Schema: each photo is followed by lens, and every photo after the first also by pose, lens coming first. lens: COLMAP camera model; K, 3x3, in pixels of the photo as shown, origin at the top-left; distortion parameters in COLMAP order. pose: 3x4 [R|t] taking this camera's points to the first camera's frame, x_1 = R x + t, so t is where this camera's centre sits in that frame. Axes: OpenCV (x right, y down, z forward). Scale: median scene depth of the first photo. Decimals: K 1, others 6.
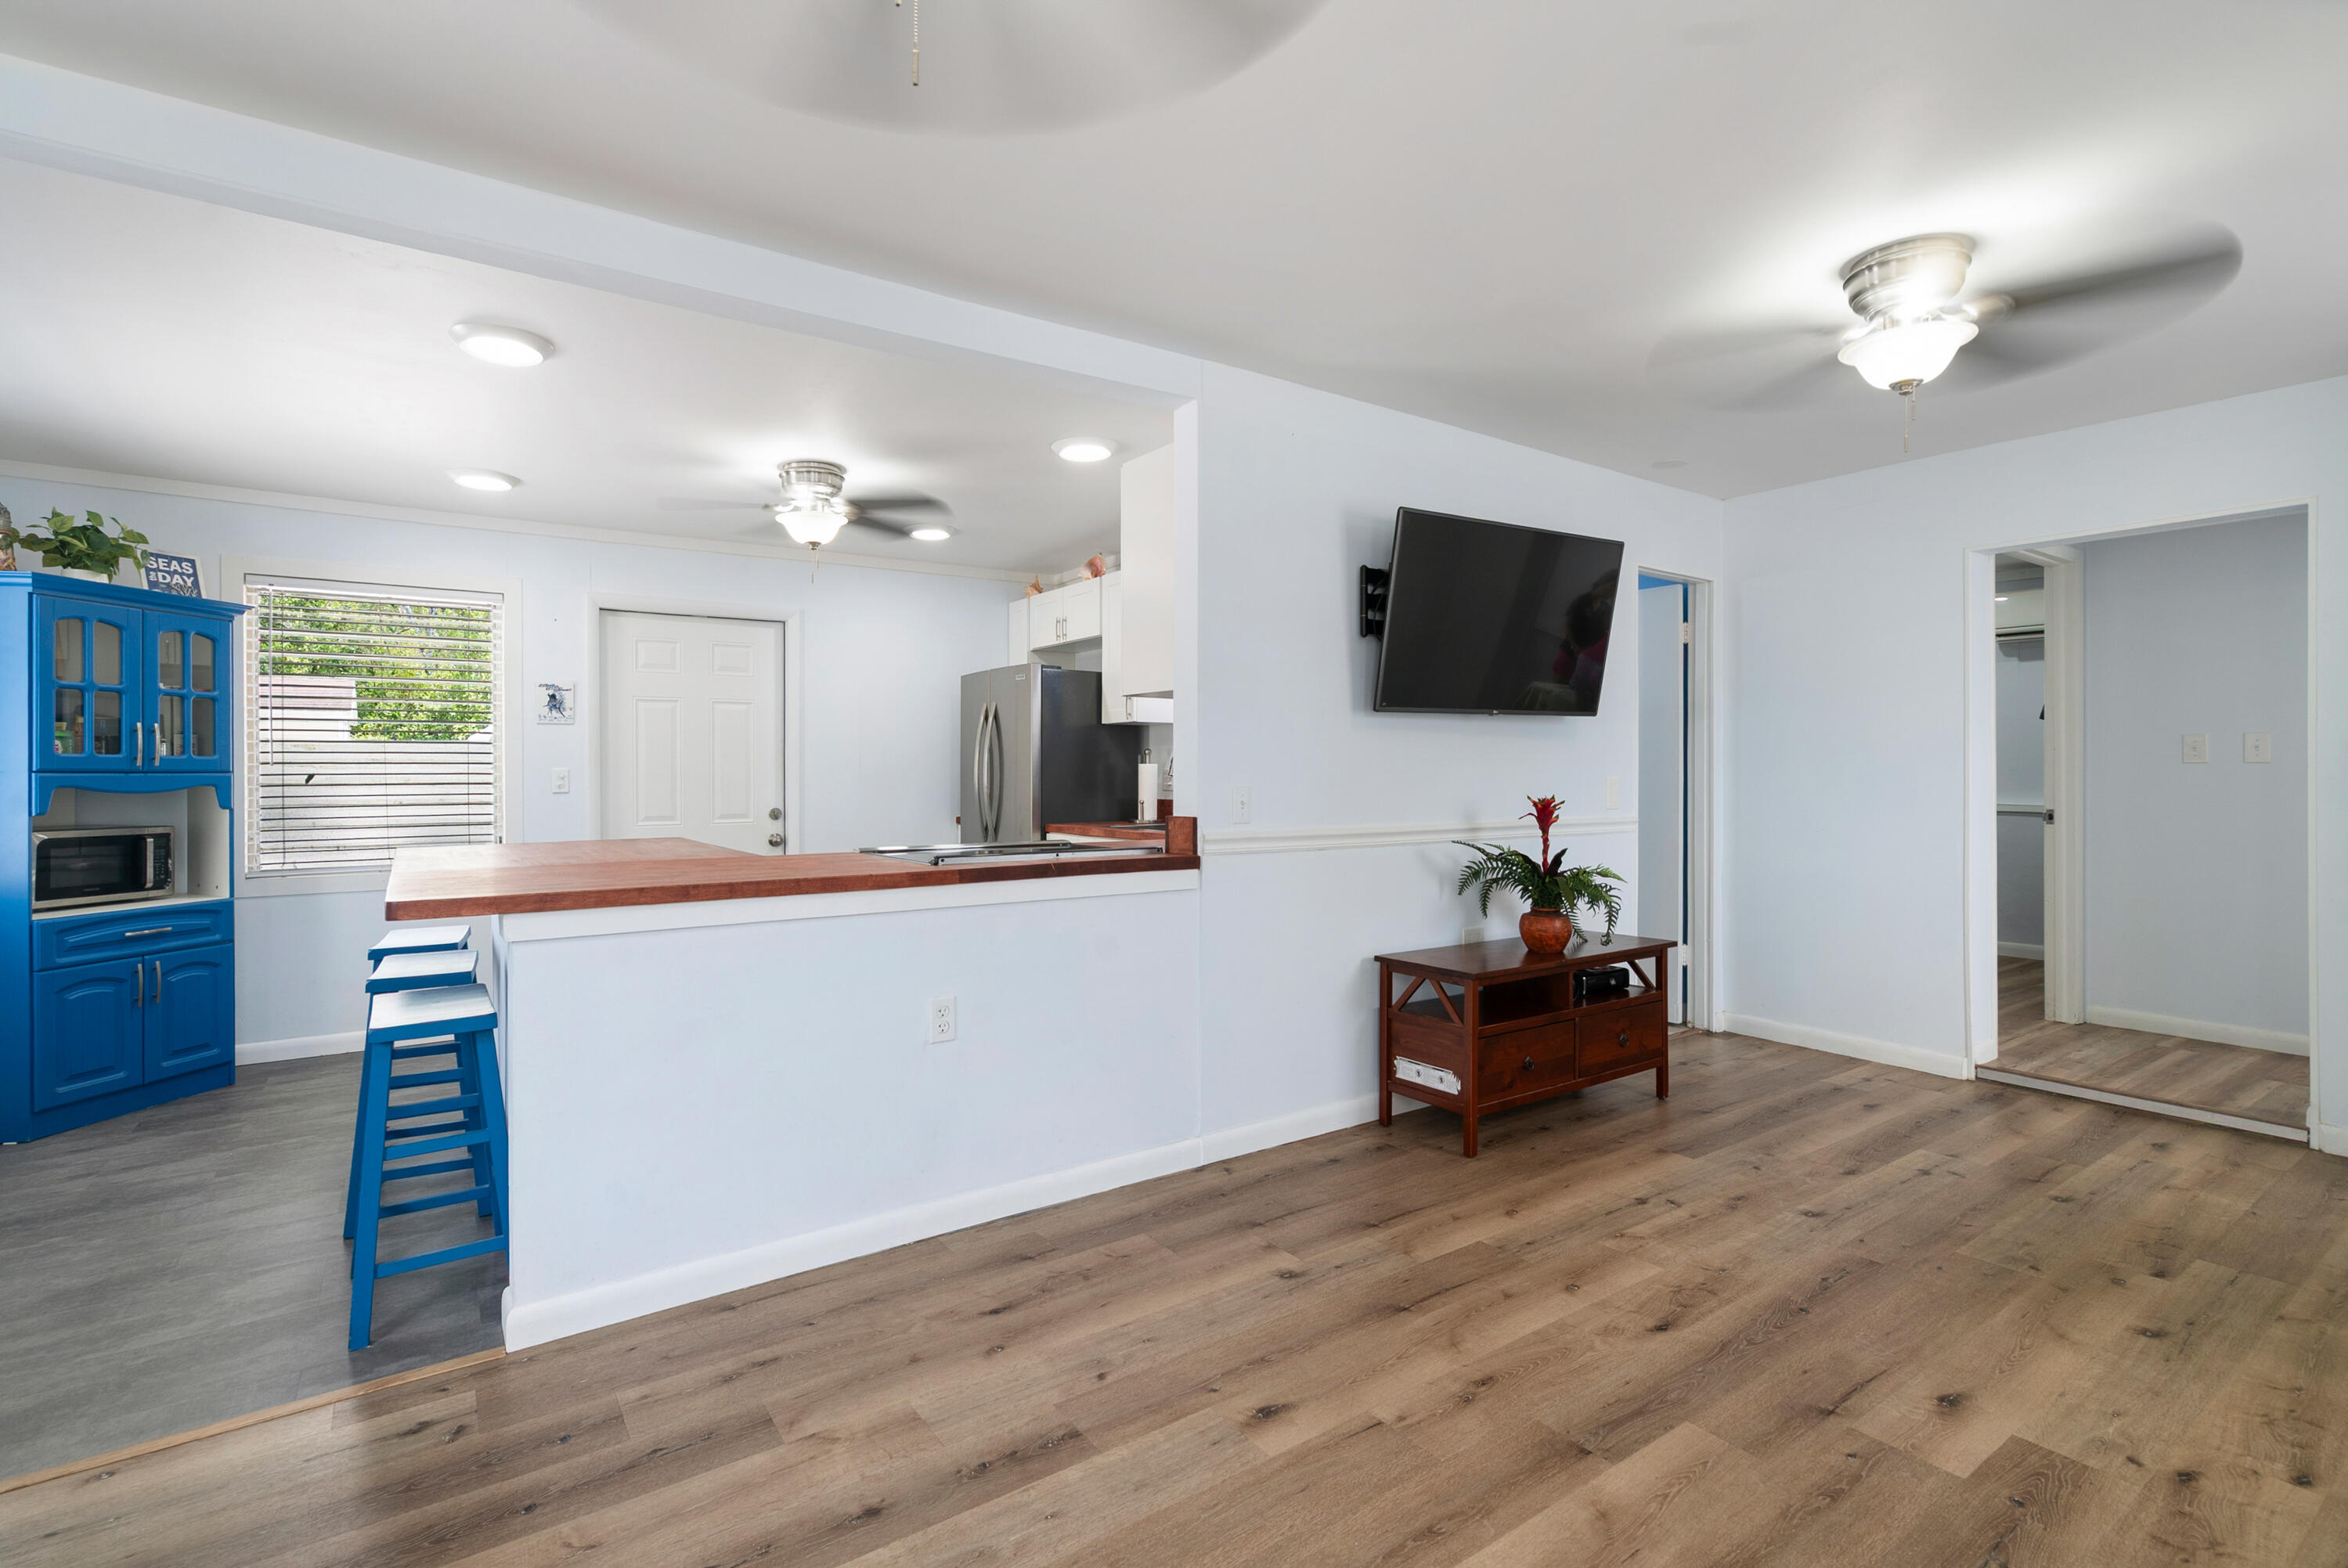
lens RADIAL K [[1077.8, 0, 1156.0], [0, 1077.8, 781.2], [0, 0, 1]] dist [-0.002944, 0.002751]
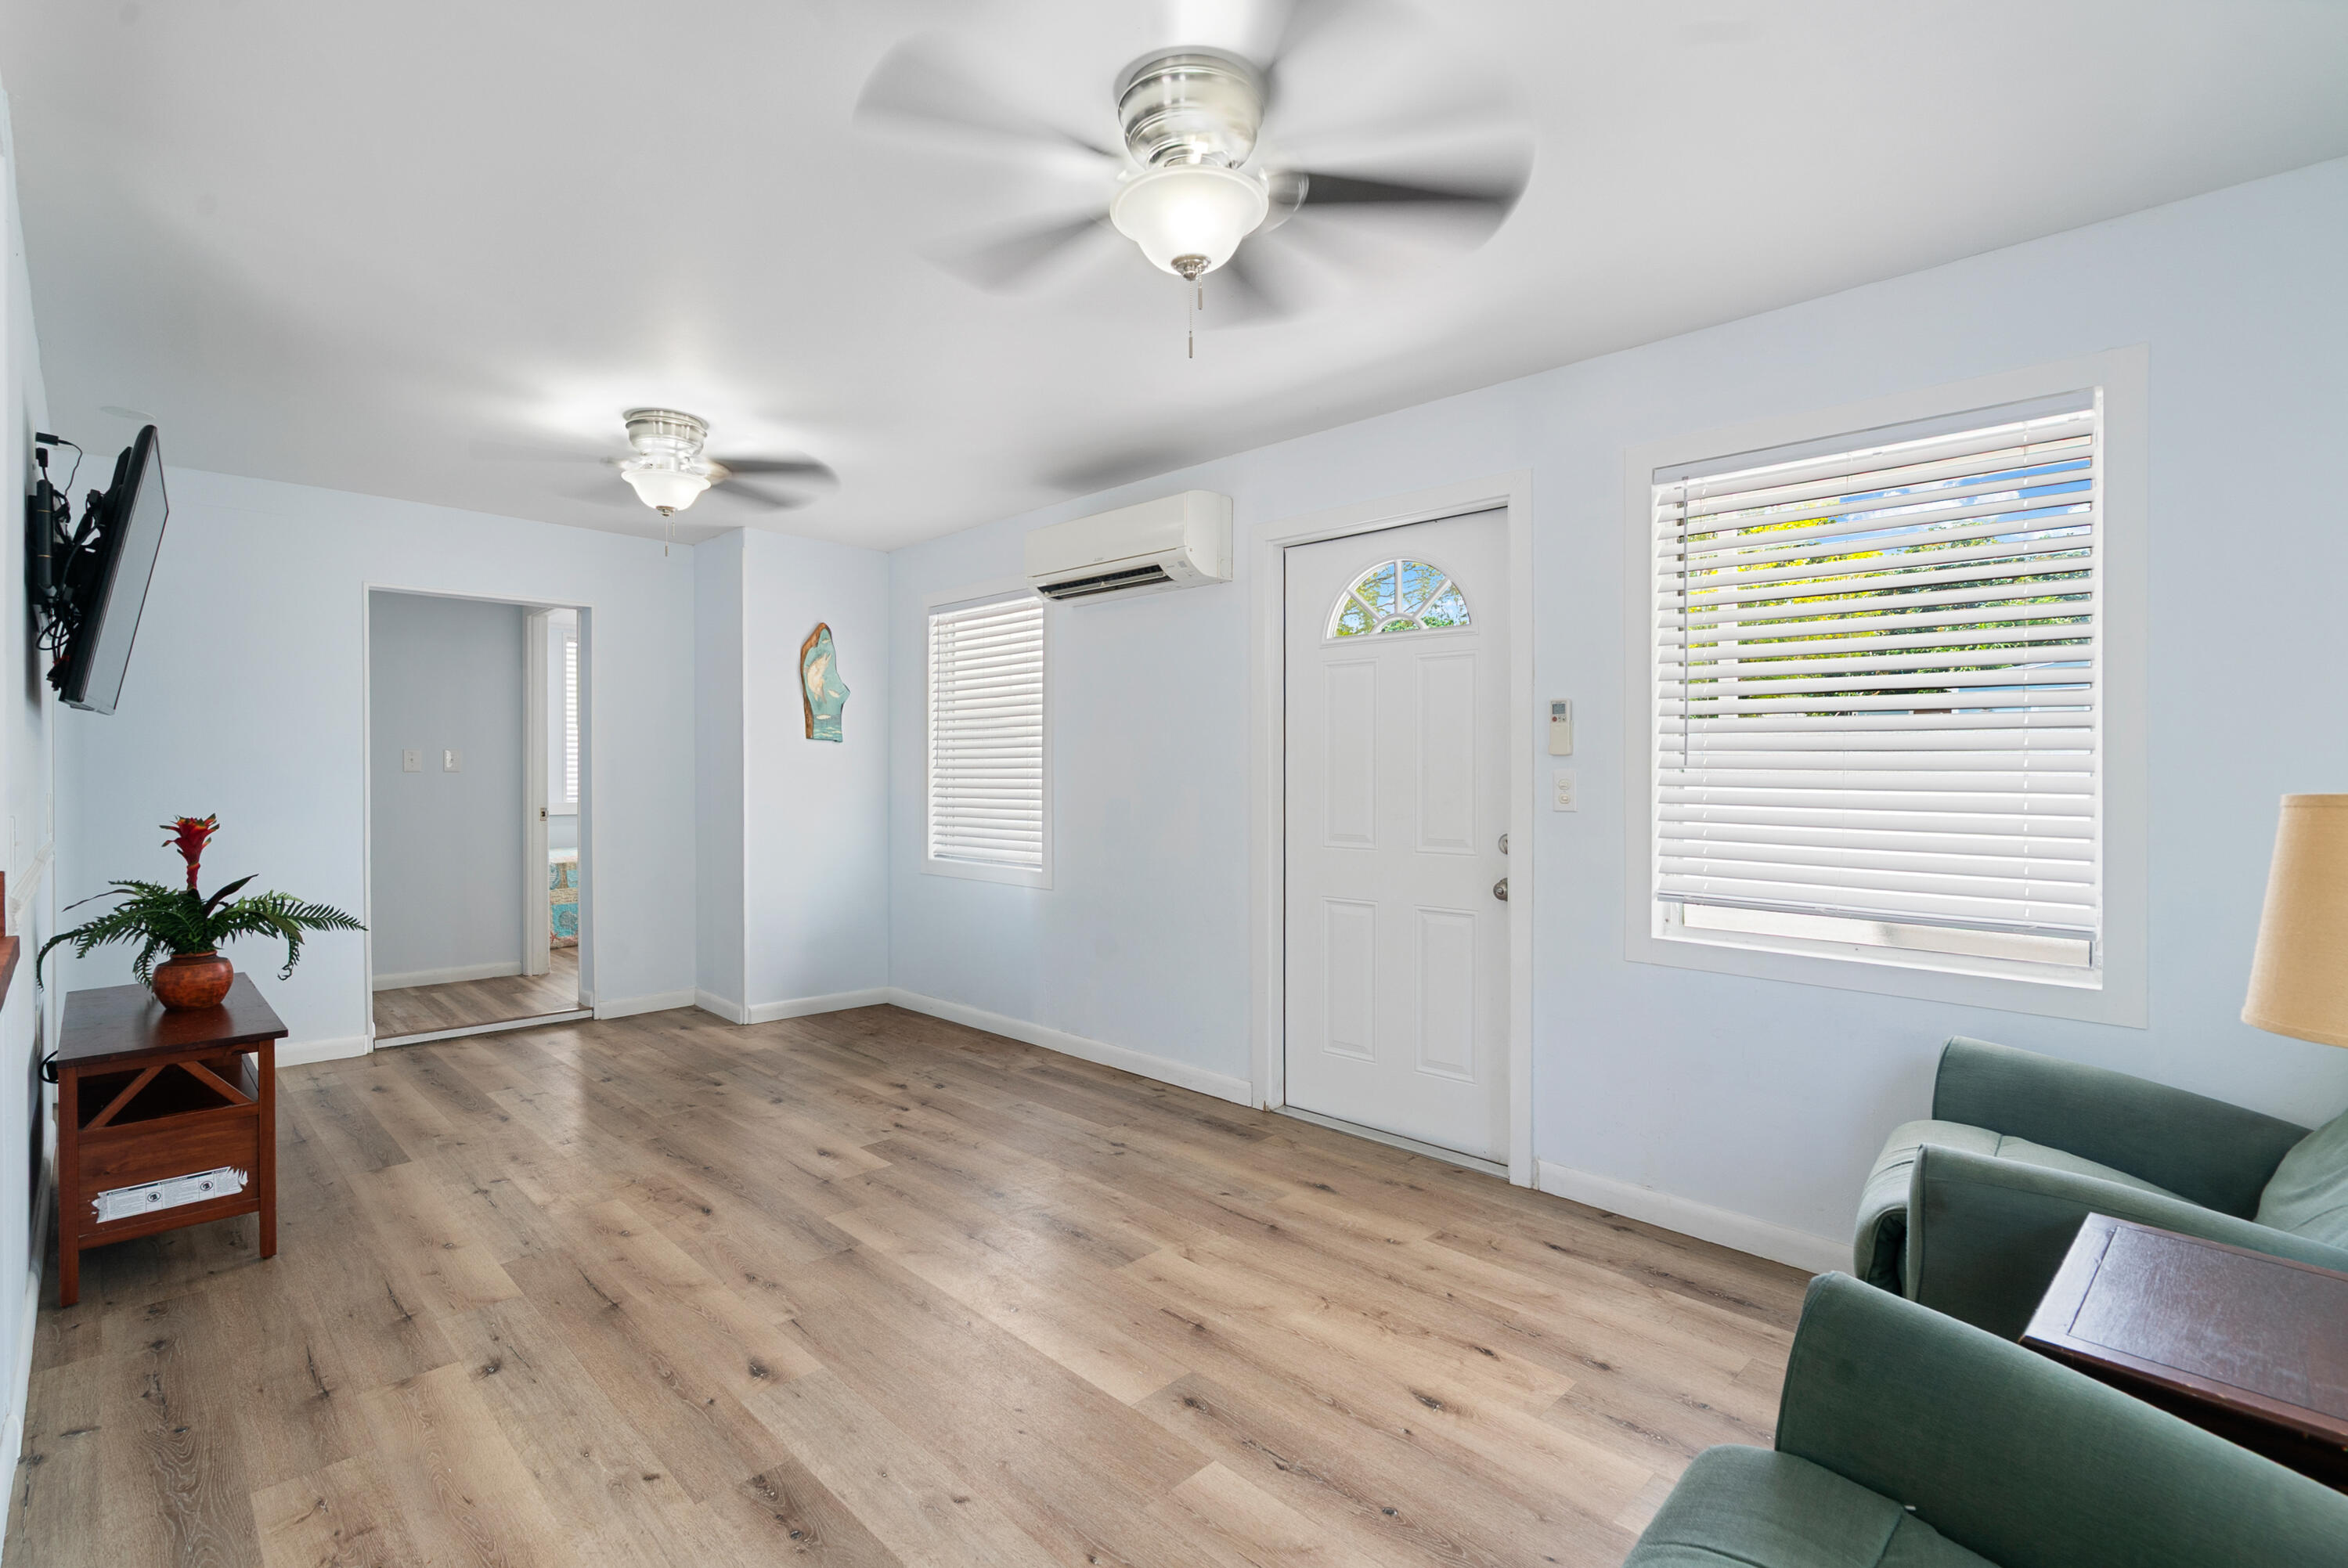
lens RADIAL K [[1077.8, 0, 1158.8], [0, 1077.8, 779.0], [0, 0, 1]] dist [-0.002944, 0.002751]
pose [[-0.168325, -0.005814, 0.985714, -0.625395], [0.010444, 0.999916, 0.007682, -0.013998], [-0.985676, 0.011588, -0.168251, 0.463345]]
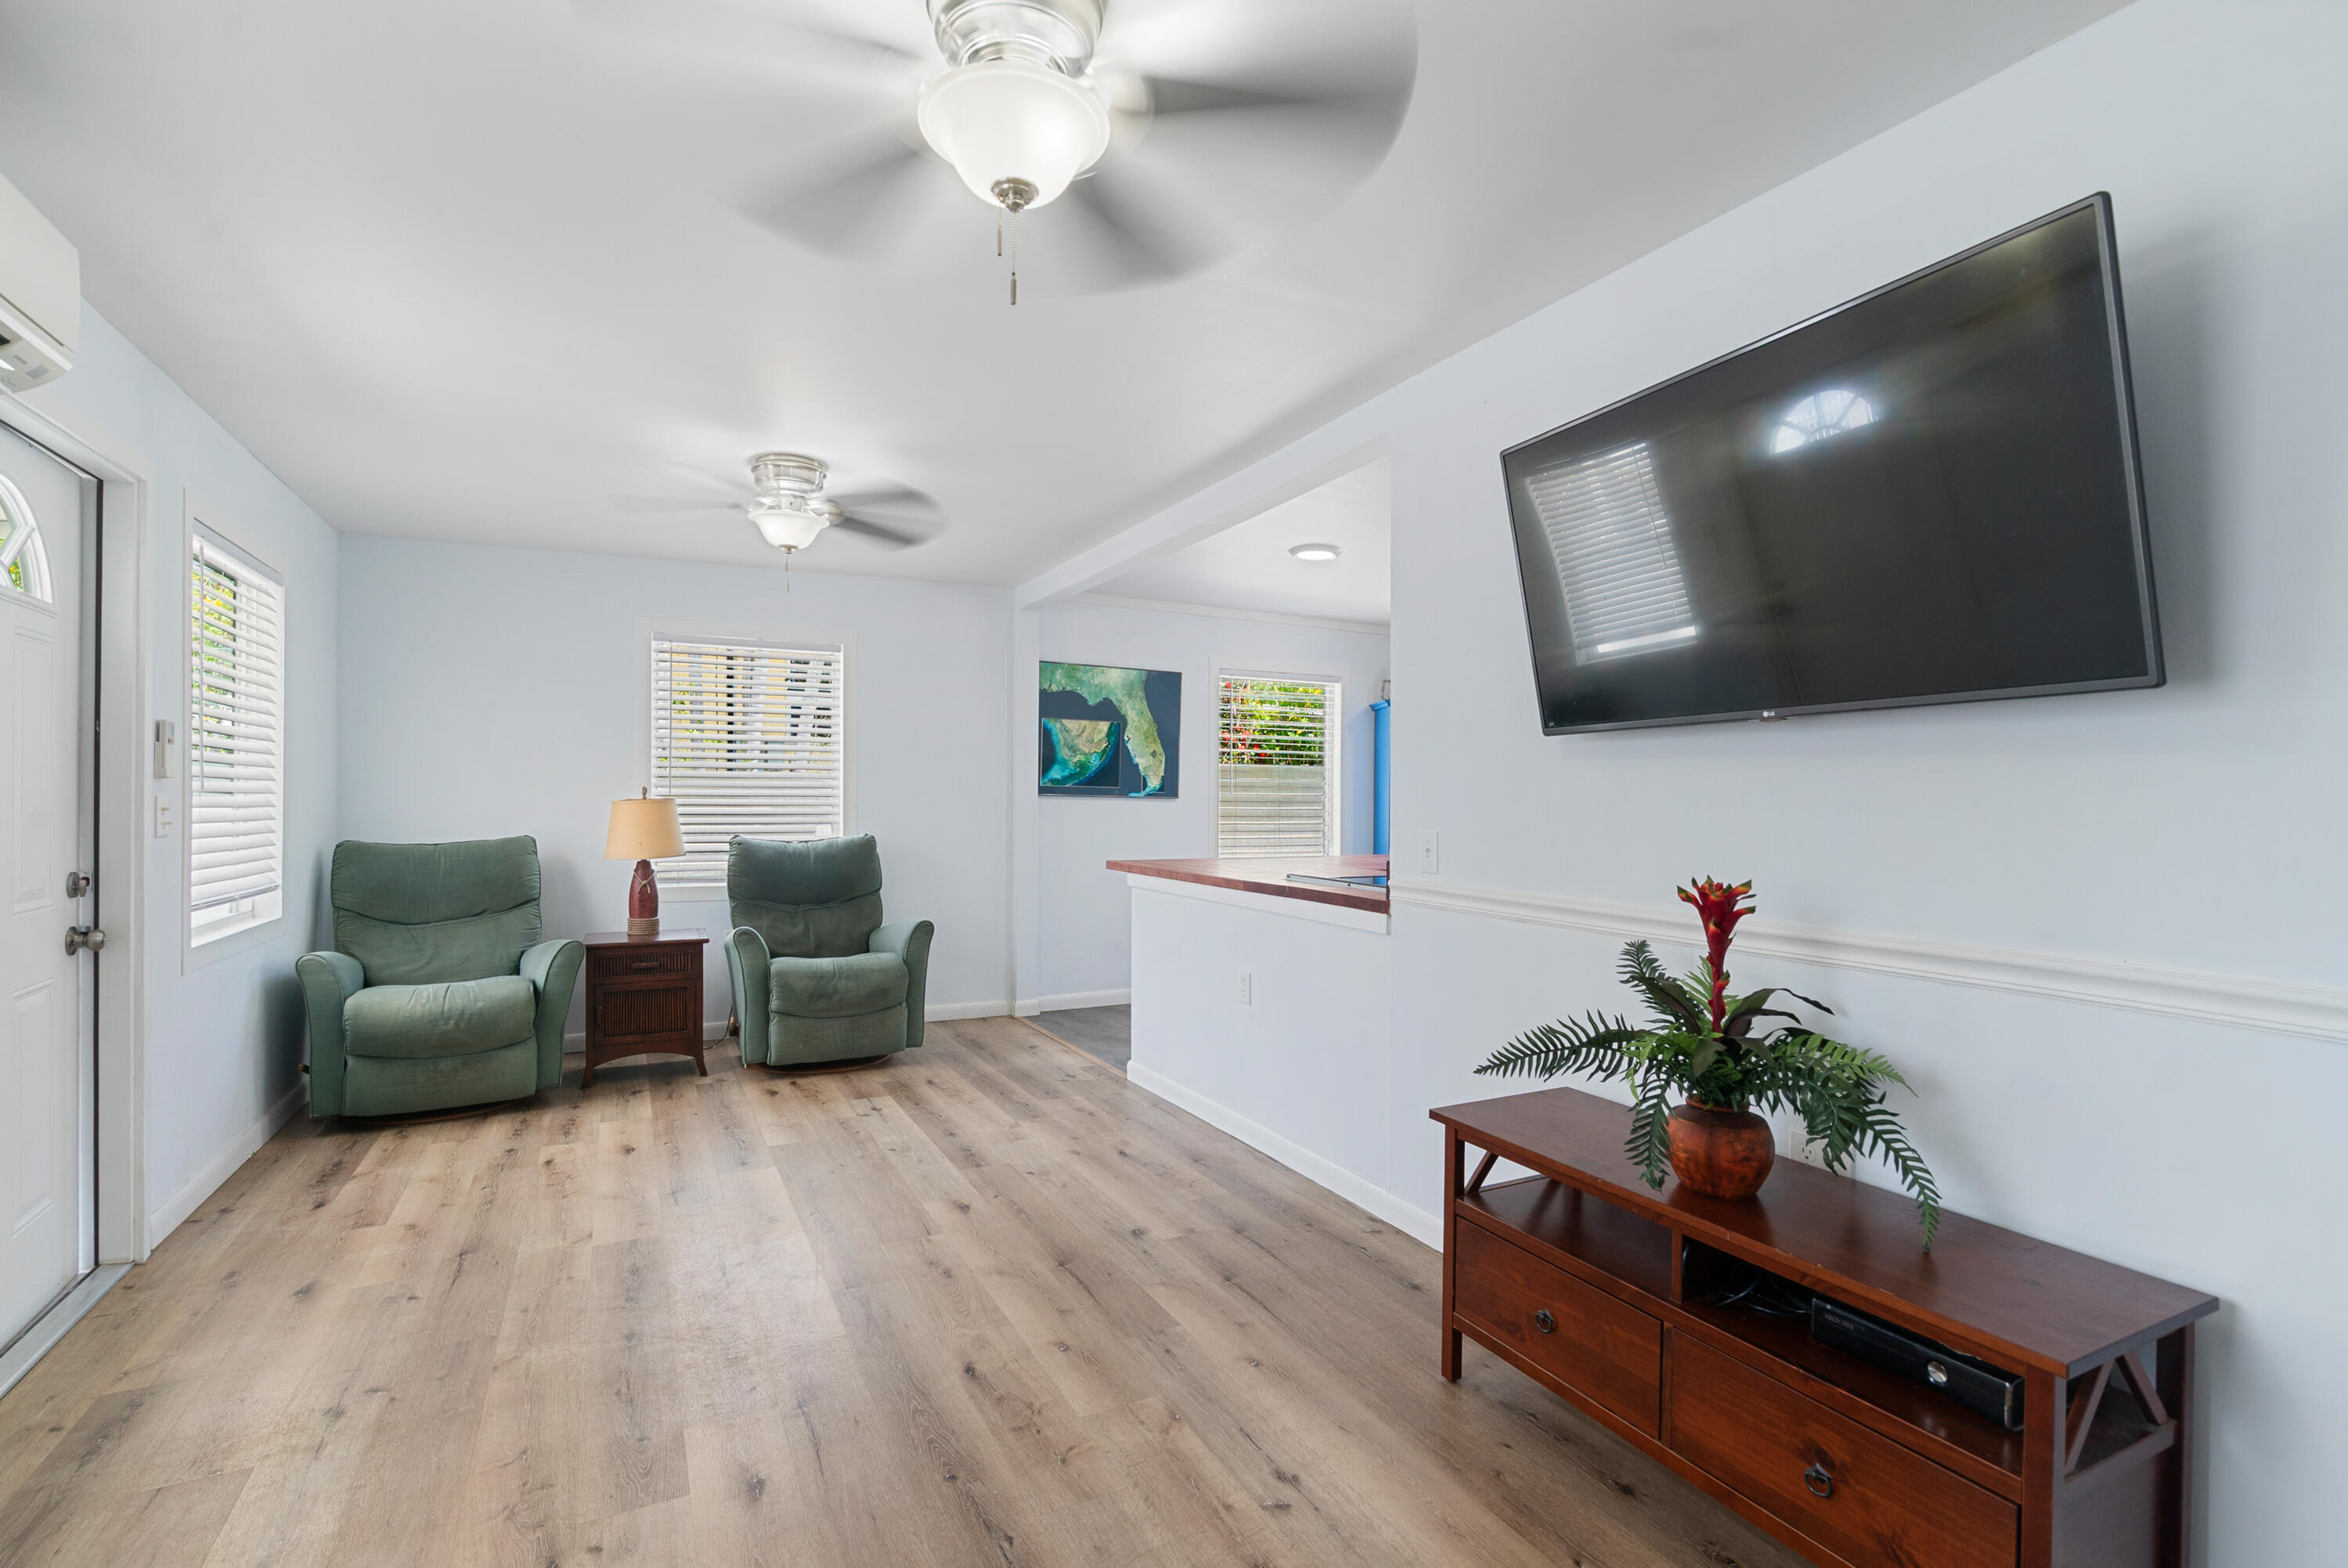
lens RADIAL K [[1077.8, 0, 1167.0], [0, 1077.8, 788.8], [0, 0, 1]] dist [-0.002944, 0.002751]
pose [[-0.134454, -0.003444, -0.990914, 0.993994], [-0.013807, 0.999903, -0.001602, -0.025438], [0.990824, 0.013466, -0.134488, 0.902194]]
